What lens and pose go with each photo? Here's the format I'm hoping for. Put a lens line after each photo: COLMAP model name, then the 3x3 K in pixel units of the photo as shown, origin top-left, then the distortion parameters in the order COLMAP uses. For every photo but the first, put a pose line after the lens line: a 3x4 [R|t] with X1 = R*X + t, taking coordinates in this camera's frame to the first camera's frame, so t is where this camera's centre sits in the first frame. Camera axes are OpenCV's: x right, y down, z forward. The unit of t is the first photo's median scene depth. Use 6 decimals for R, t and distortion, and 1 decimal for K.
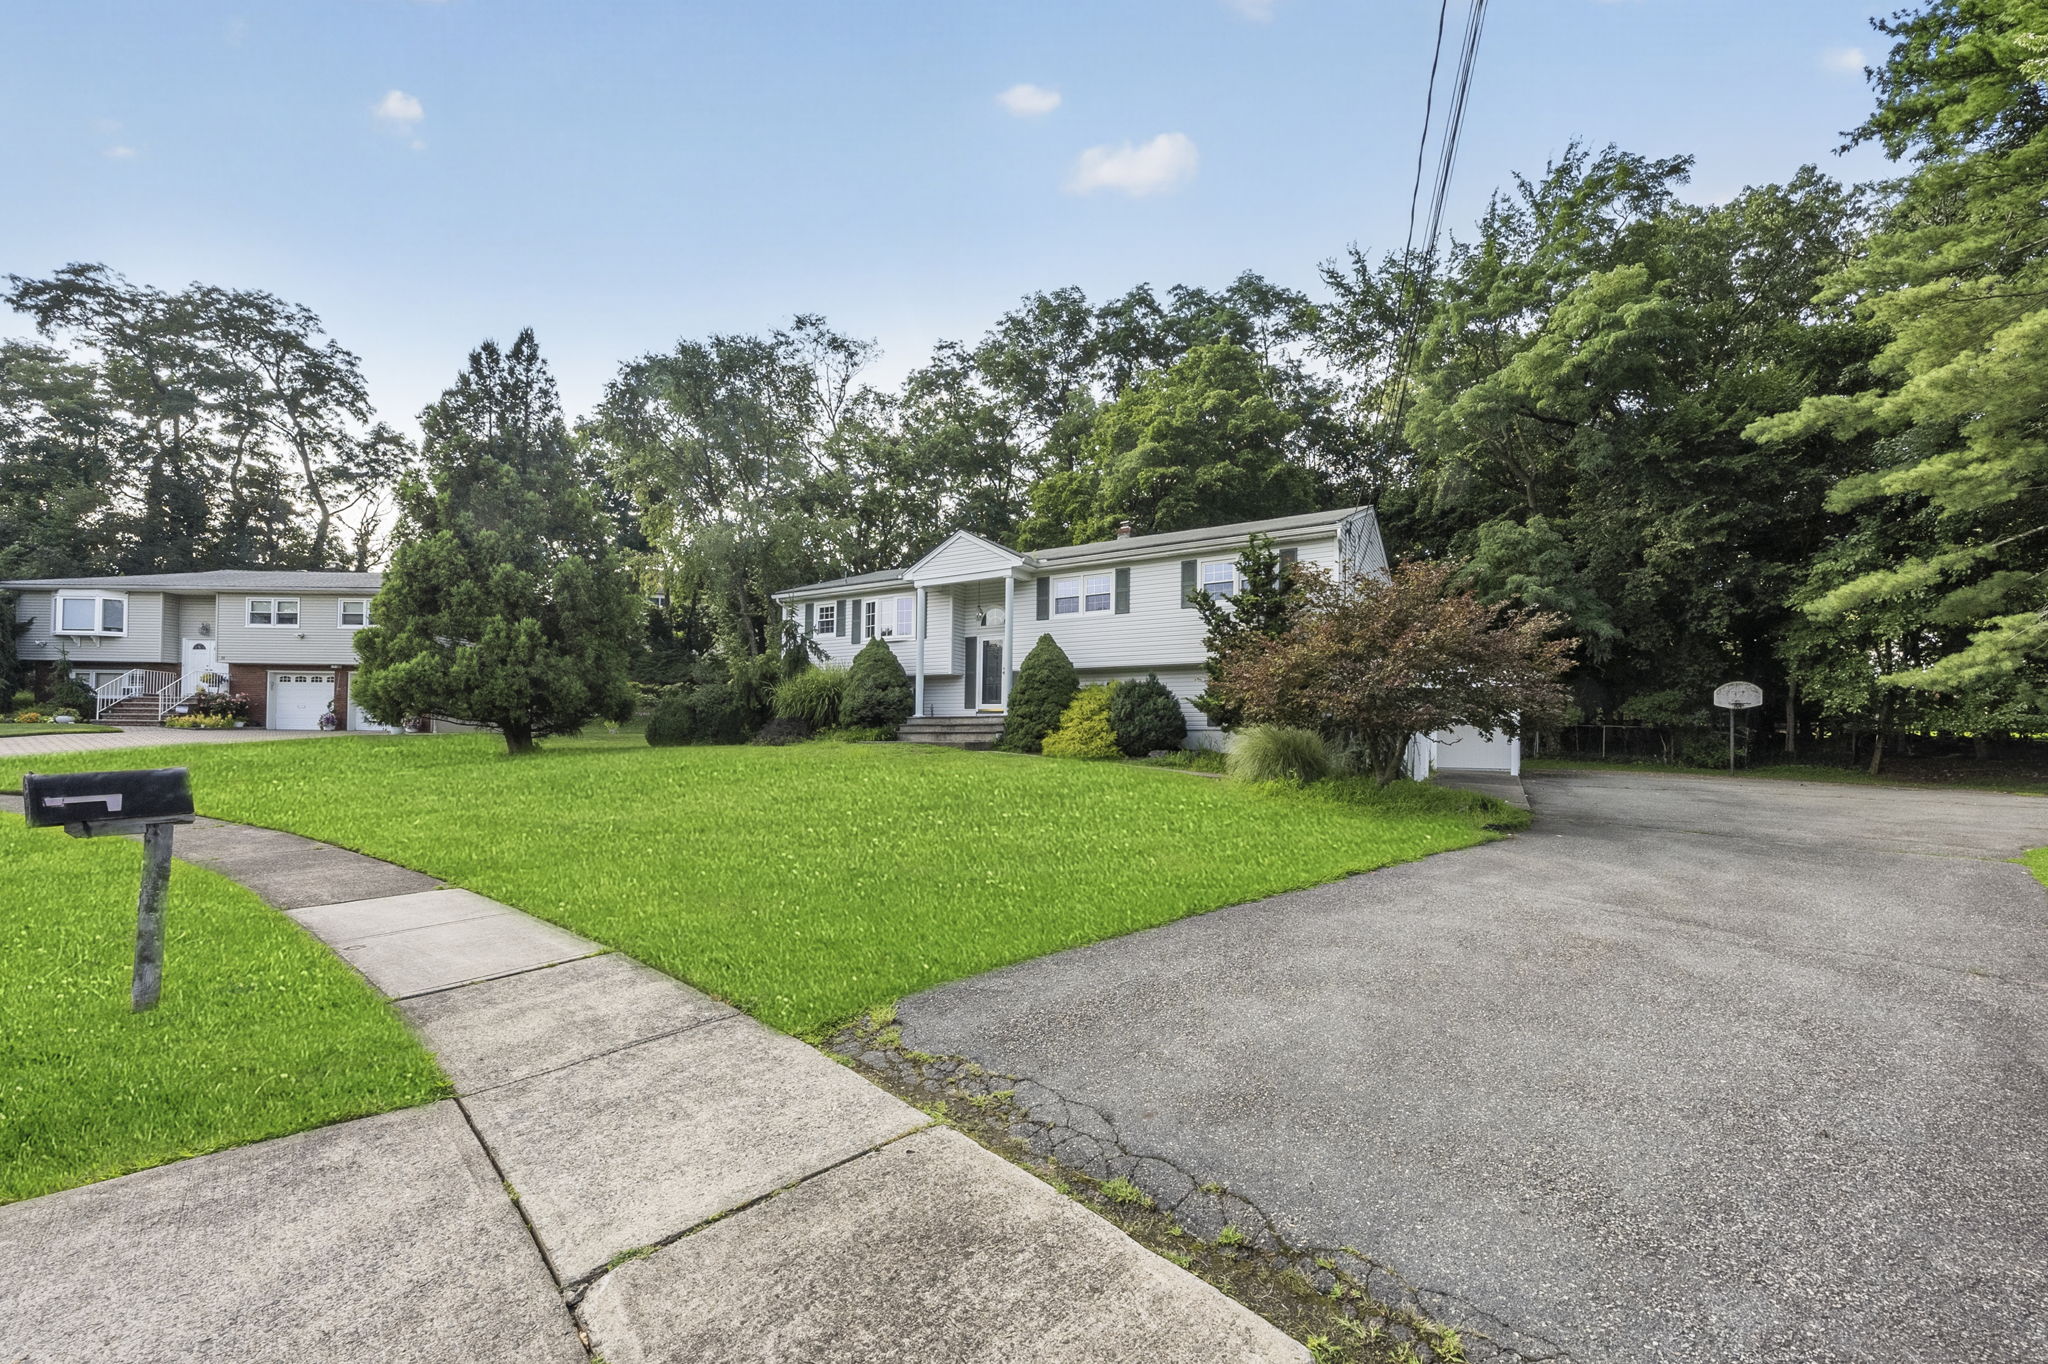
lens RADIAL K [[820.6, 0, 1017.1], [0, 820.6, 729.3], [0, 0, 1]] dist [-0.007240, 0.002712]
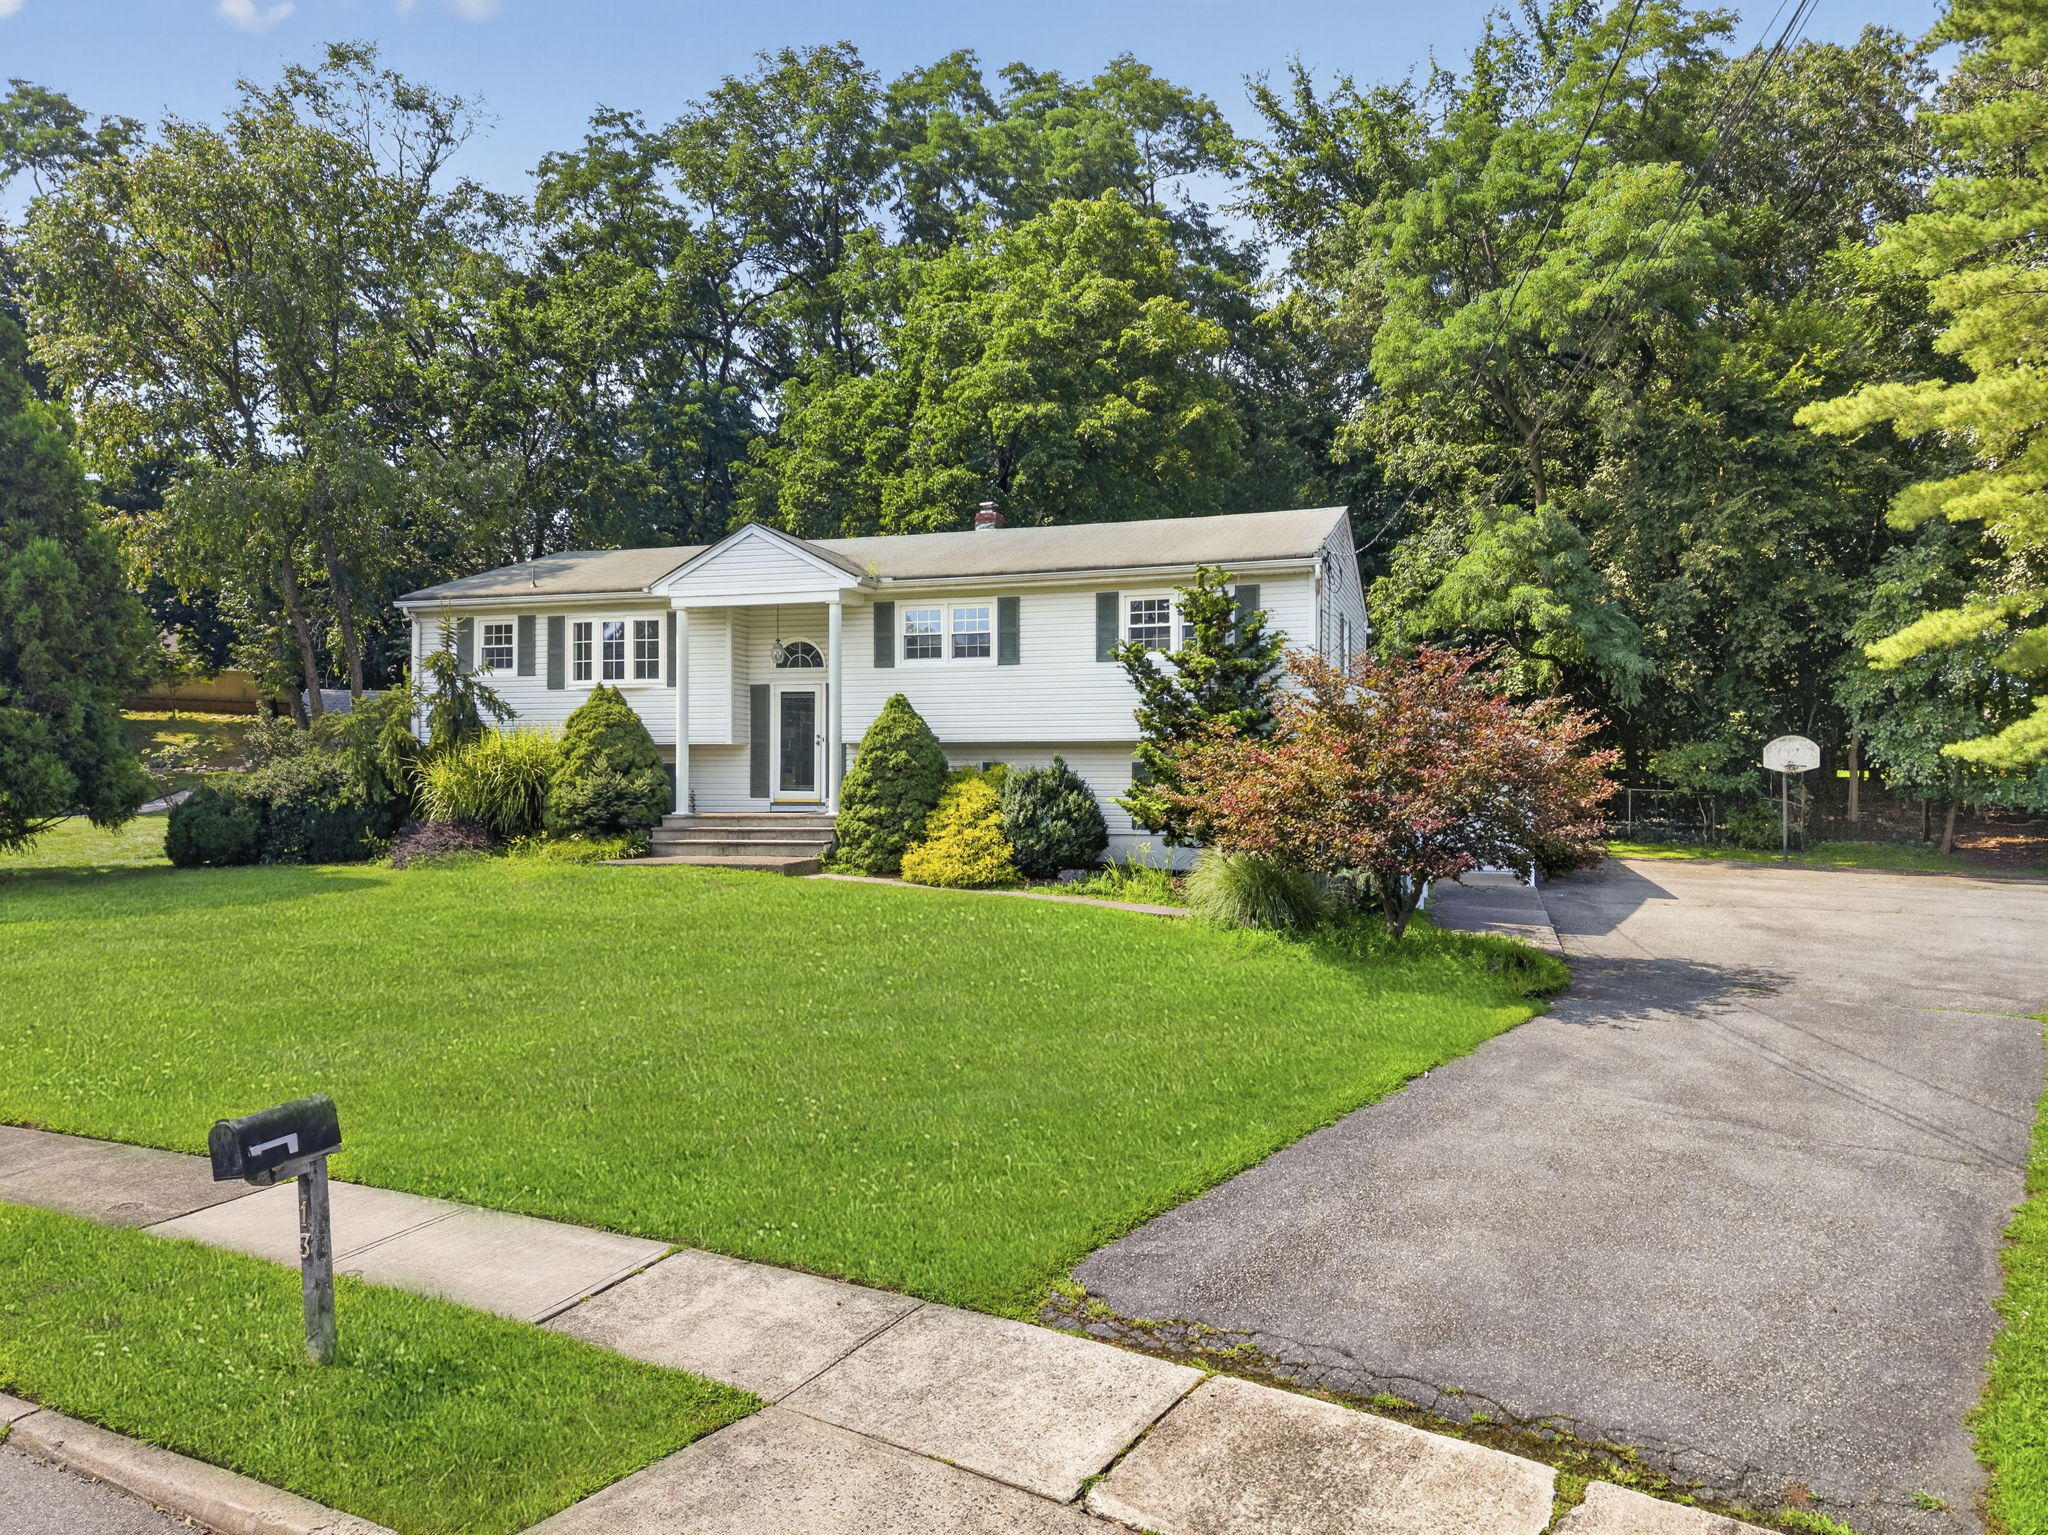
lens RADIAL K [[1439.1, 0, 1037.5], [0, 1439.1, 770.2], [0, 0, 1]] dist [0.036007, -0.032591]
pose [[0.970994, -0.011838, 0.238811, -0.121124], [0.009145, 0.999882, 0.012380, -0.062204], [-0.238929, -0.009837, 0.970987, -0.142409]]
